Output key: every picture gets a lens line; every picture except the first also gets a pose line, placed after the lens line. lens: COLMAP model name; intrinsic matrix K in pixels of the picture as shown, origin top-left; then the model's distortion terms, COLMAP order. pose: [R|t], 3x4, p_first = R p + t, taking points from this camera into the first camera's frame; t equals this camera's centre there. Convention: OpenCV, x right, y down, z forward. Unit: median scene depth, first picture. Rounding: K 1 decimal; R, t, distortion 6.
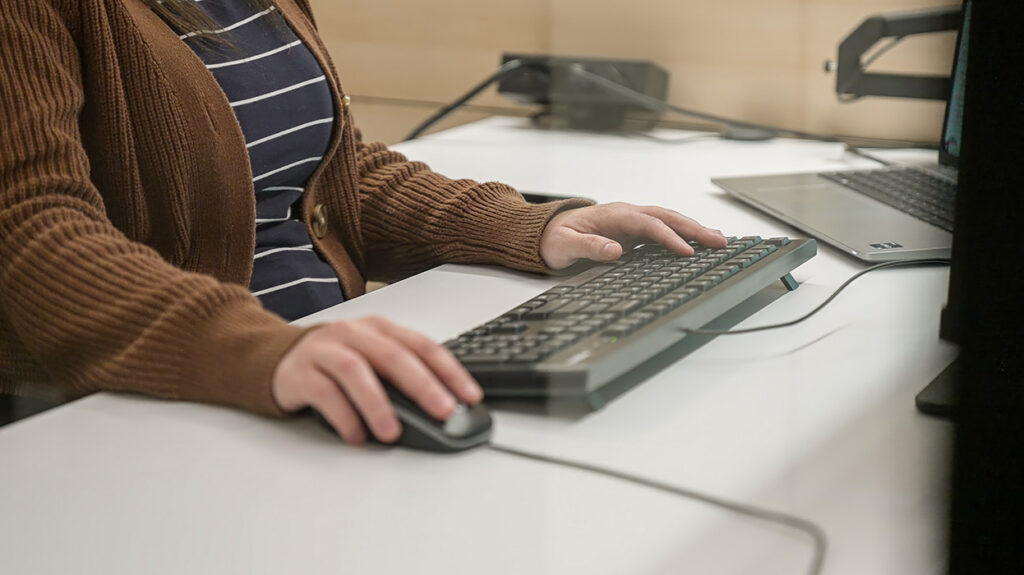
lens RADIAL K [[2337.1, 0, 510.6], [0, 2337.1, 287.7], [0, 0, 1]] dist [0.243983, 0.000000]
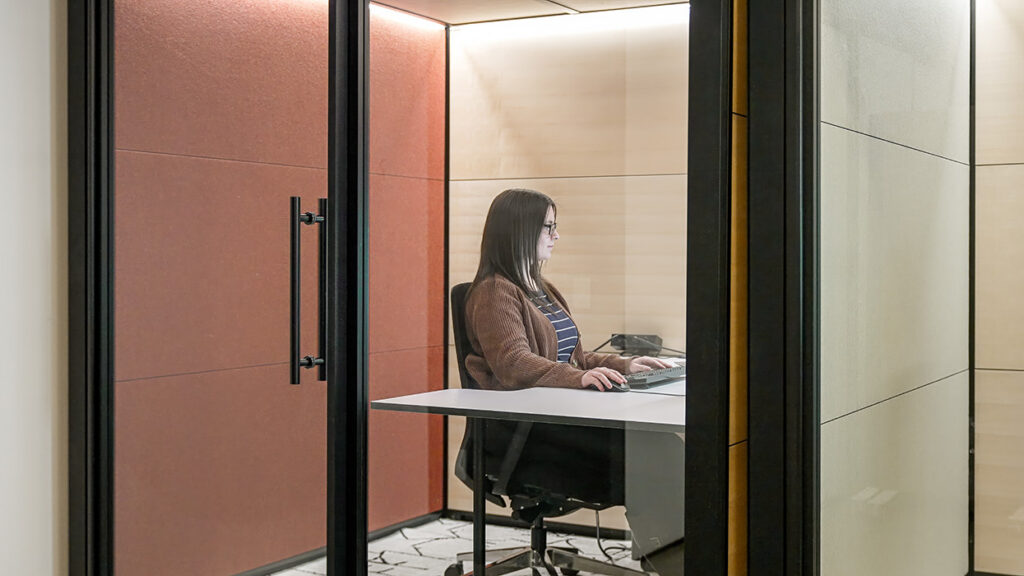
lens RADIAL K [[1276.8, 0, 514.1], [0, 1276.8, 287.6], [0, 0, 1]] dist [-0.009223, 0.000000]
pose [[0.999385, 0.012632, -0.032708, -0.094290], [-0.018553, 0.982066, -0.187621, 0.201486], [0.029751, 0.188112, 0.981697, -0.902498]]
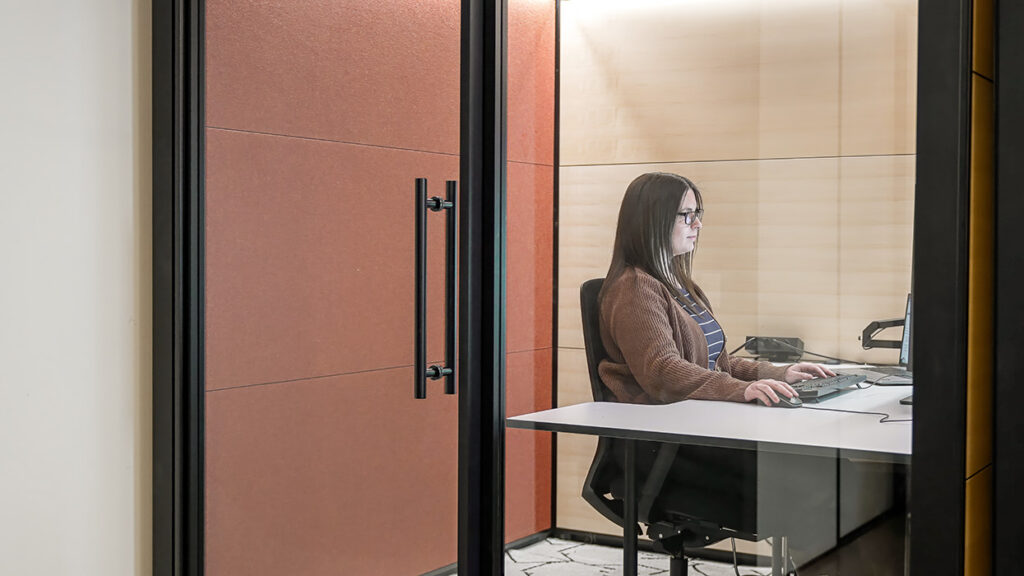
lens RADIAL K [[1276.8, 0, 514.6], [0, 1276.8, 286.5], [0, 0, 1]] dist [-0.009223, 0.000000]
pose [[0.997214, 0.013470, -0.073364, -0.200043], [-0.026781, 0.982636, -0.183602, 0.163033], [0.069617, 0.185056, 0.980259, -0.708053]]
